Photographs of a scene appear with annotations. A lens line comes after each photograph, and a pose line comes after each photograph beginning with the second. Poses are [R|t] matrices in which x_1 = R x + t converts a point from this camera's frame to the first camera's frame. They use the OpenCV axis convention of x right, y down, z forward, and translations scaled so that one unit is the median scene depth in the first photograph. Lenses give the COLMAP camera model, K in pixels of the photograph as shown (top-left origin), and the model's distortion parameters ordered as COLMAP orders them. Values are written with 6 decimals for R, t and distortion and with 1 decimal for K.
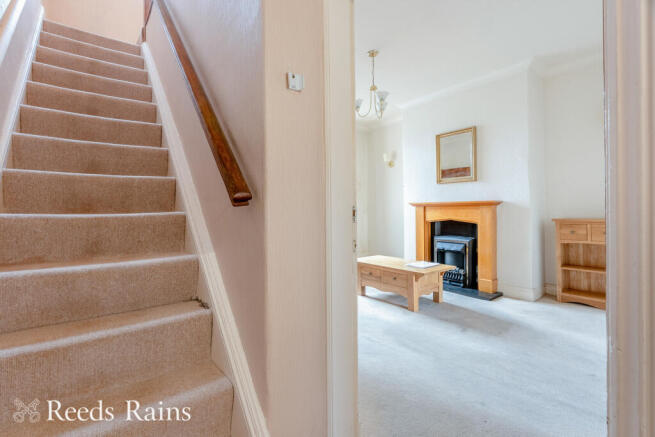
lens RADIAL K [[302.6, 0, 322.8], [0, 302.6, 209.0], [0, 0, 1]] dist [0.001165, 0.000100]
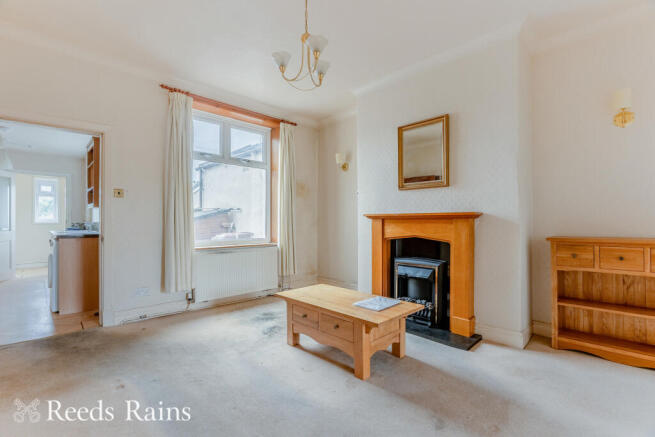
lens RADIAL K [[302.6, 0, 324.5], [0, 302.6, 219.7], [0, 0, 1]] dist [0.001165, 0.000100]
pose [[0.992712, 0.010458, 0.120059, 0.117221], [-0.009969, 0.999939, -0.004673, -0.002397], [-0.120100, 0.003442, 0.992756, 0.308974]]
